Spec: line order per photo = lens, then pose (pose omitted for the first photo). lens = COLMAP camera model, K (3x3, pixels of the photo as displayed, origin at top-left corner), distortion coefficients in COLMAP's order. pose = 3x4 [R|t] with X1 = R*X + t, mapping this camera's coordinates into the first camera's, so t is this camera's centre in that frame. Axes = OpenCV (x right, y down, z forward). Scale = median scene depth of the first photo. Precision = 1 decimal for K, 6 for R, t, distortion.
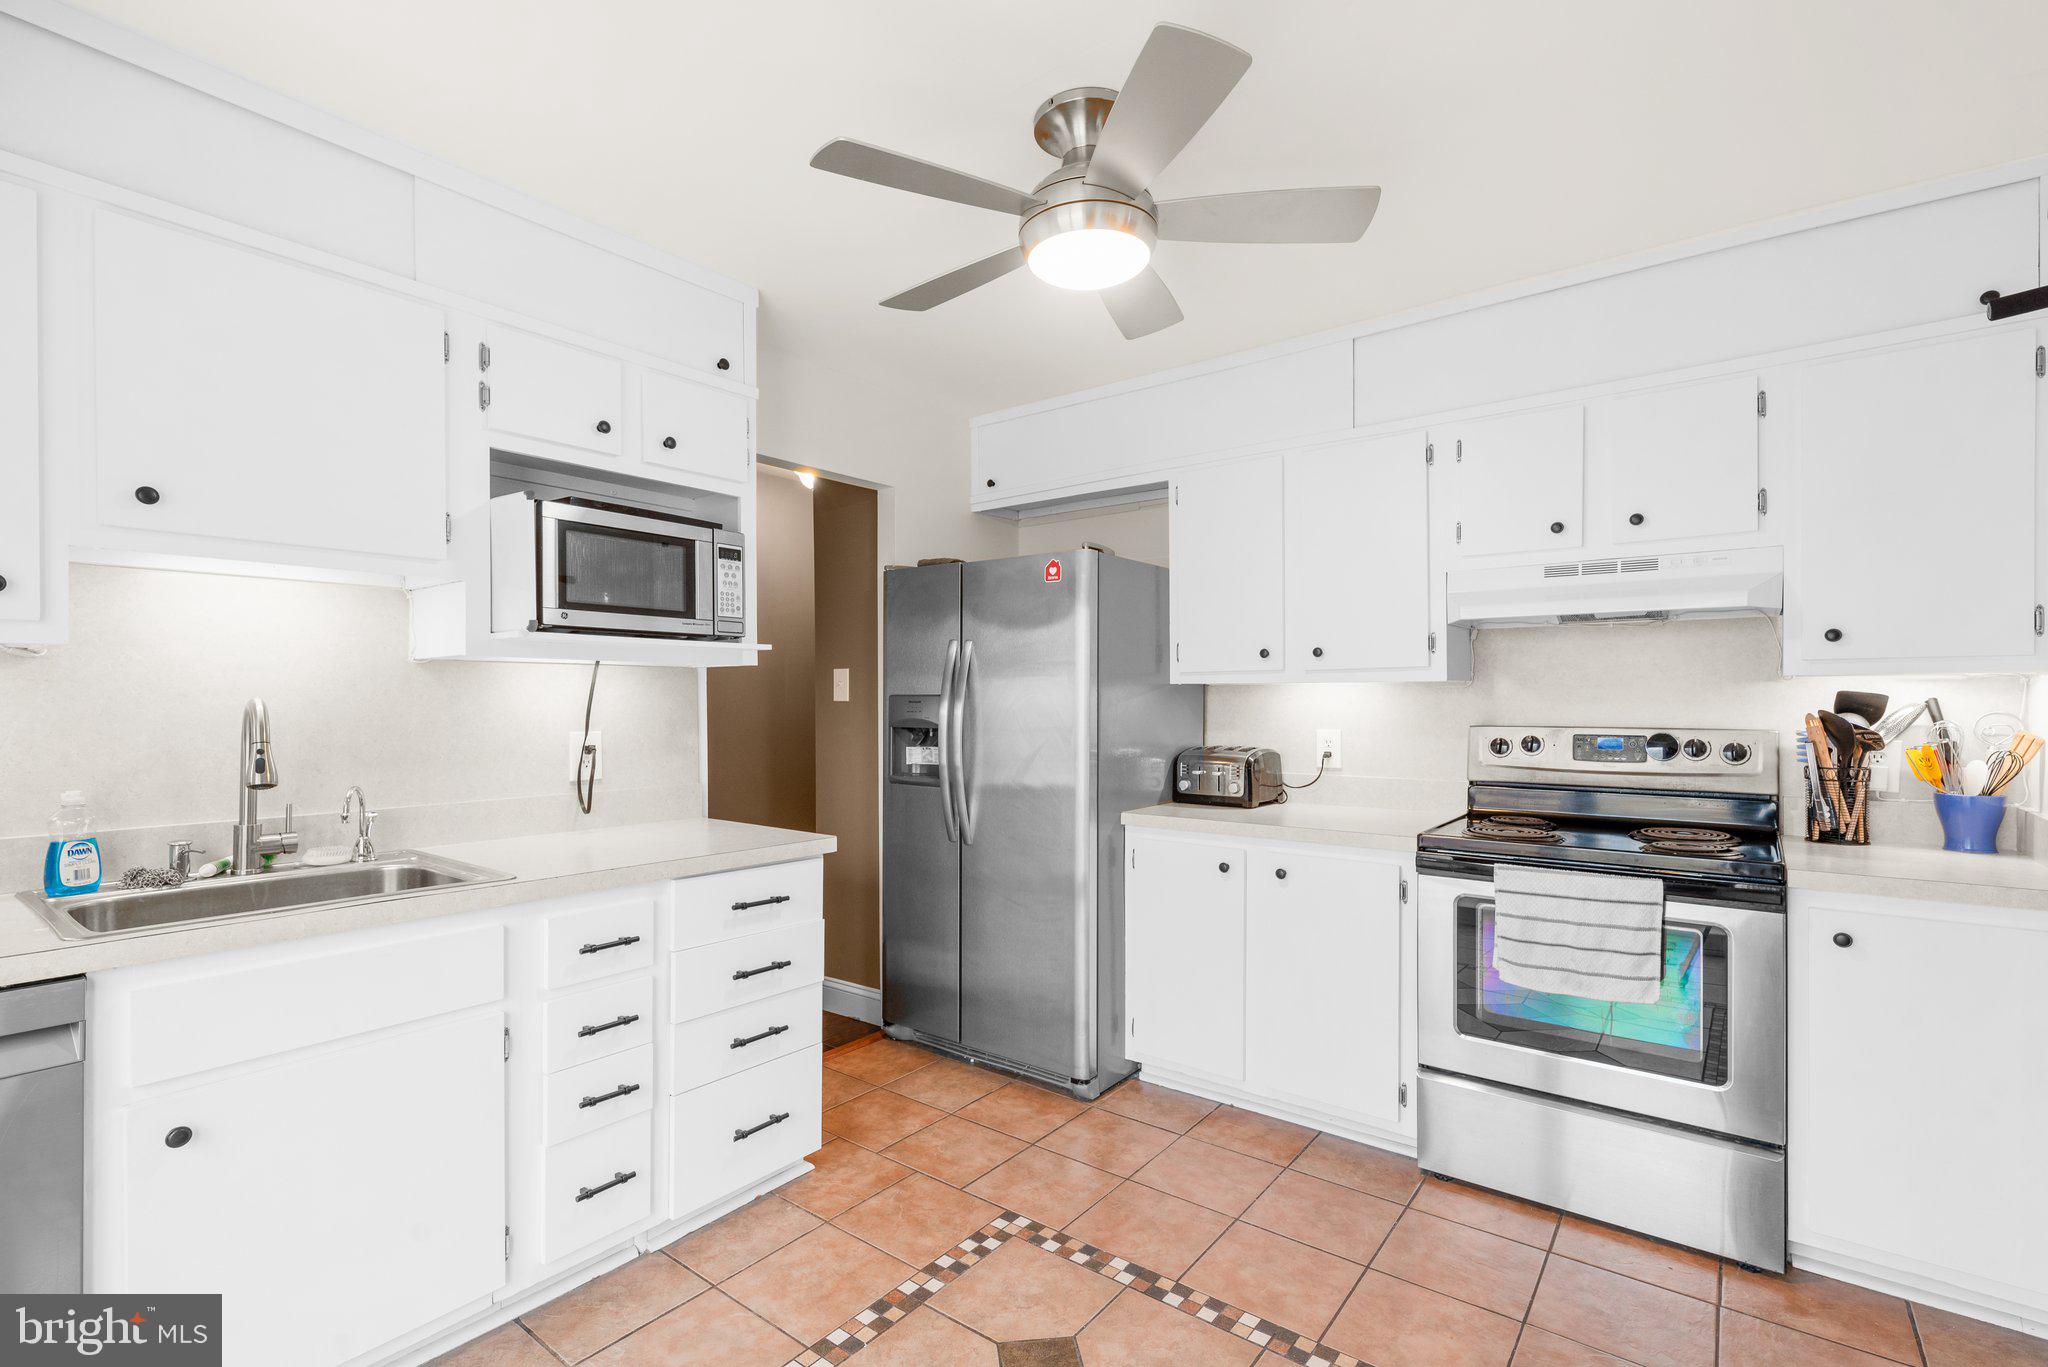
lens RADIAL K [[936.0, 0, 1019.2], [0, 936.0, 692.7], [0, 0, 1]] dist [-0.000266, -0.000077]
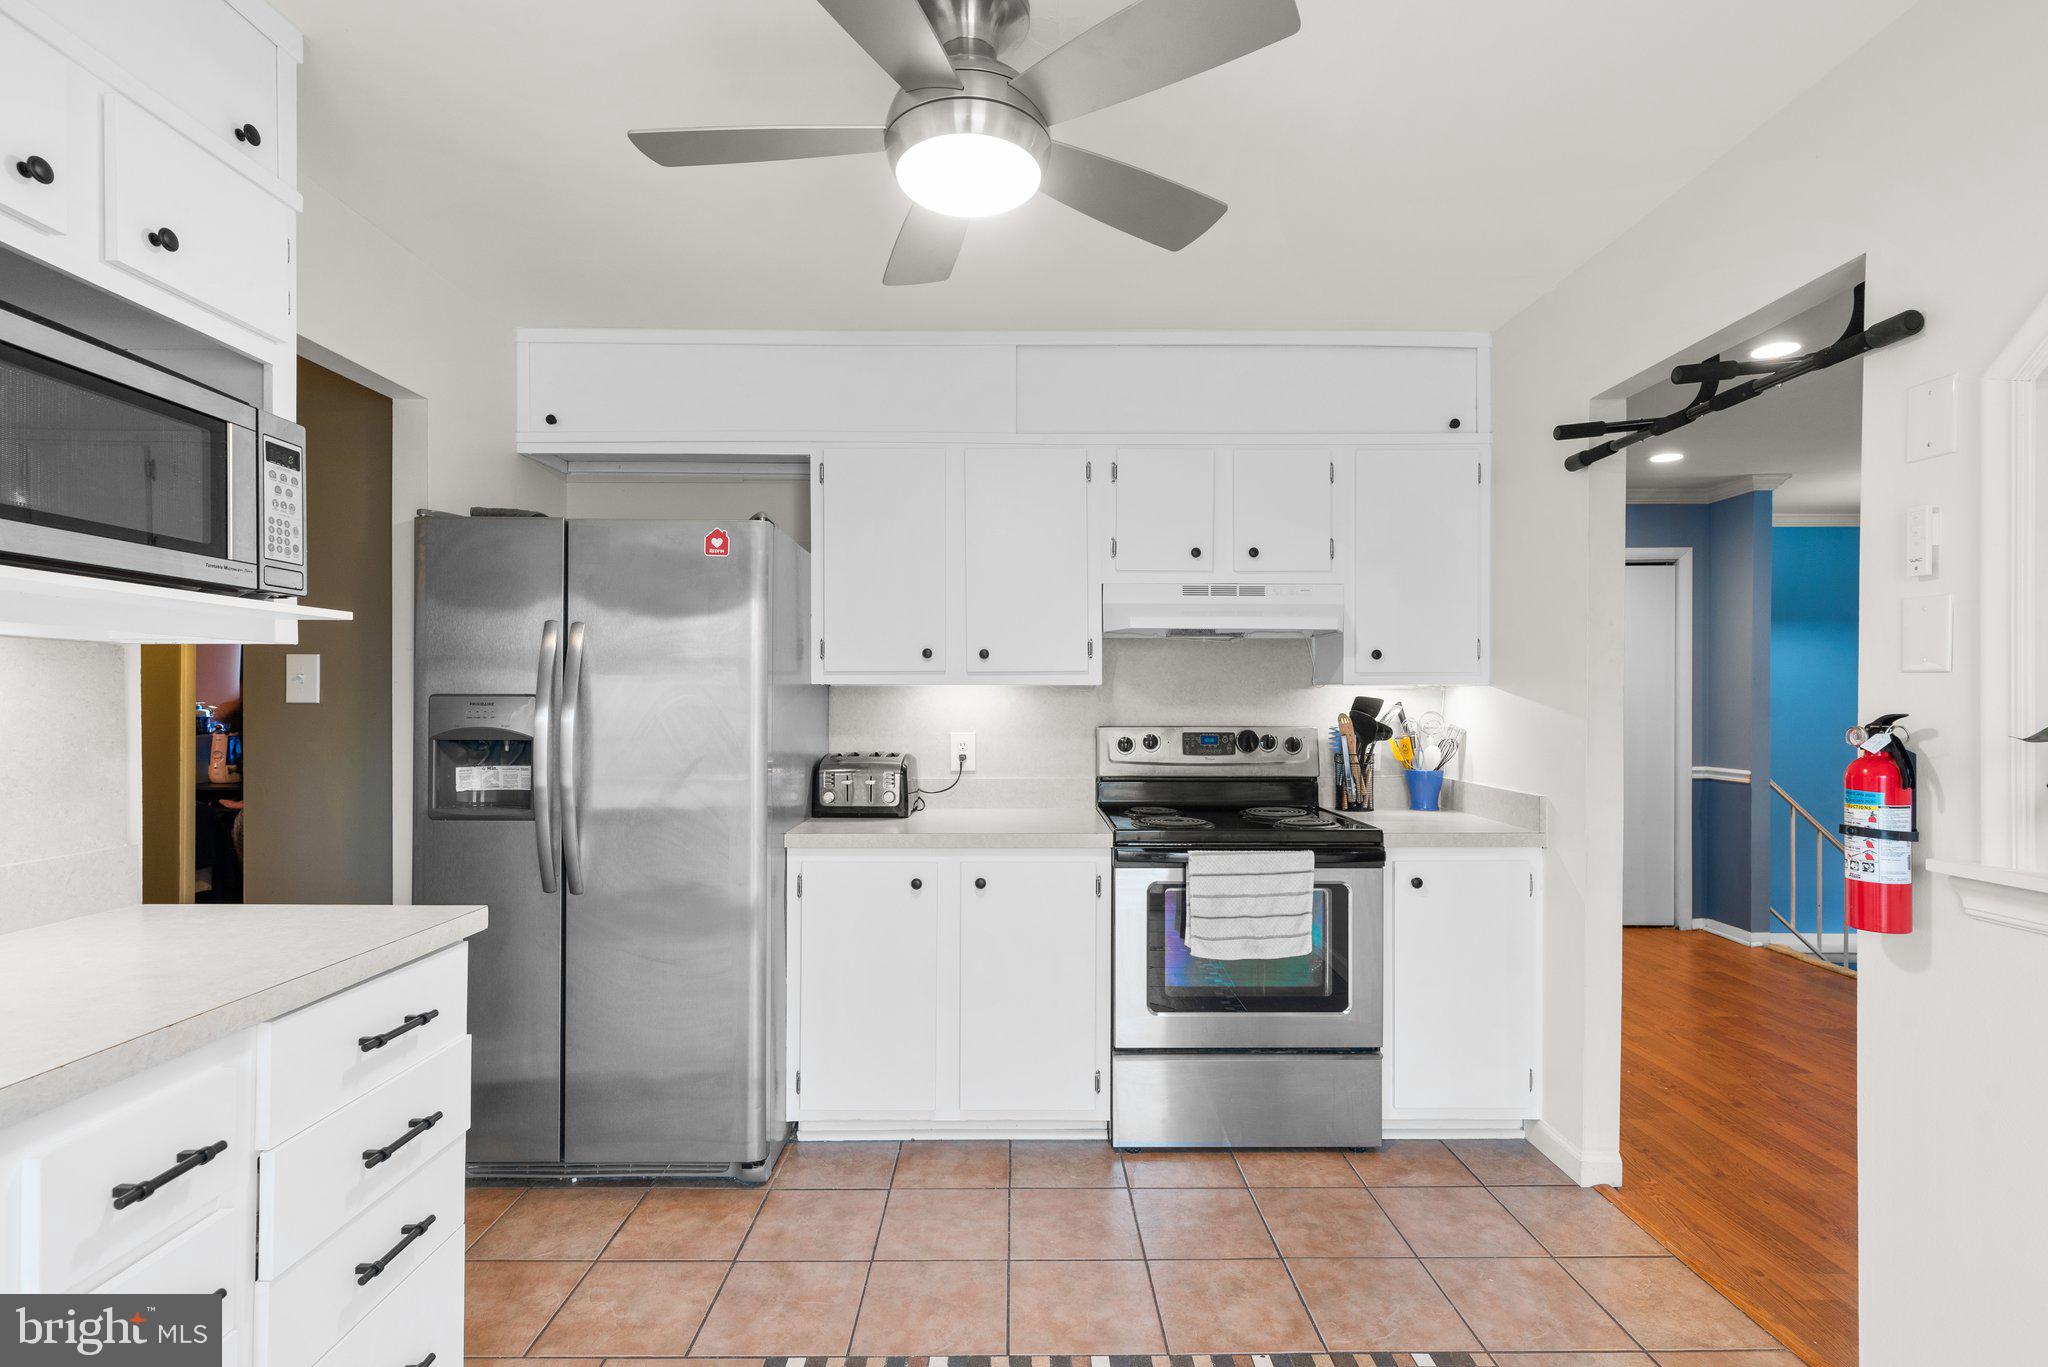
lens RADIAL K [[936.0, 0, 1019.2], [0, 936.0, 692.7], [0, 0, 1]] dist [-0.000266, -0.000077]
pose [[0.782594, 0.008348, 0.622477, -0.293488], [-0.006843, 0.999965, -0.004808, 0.002180], [-0.622495, -0.000497, 0.782624, 0.227129]]
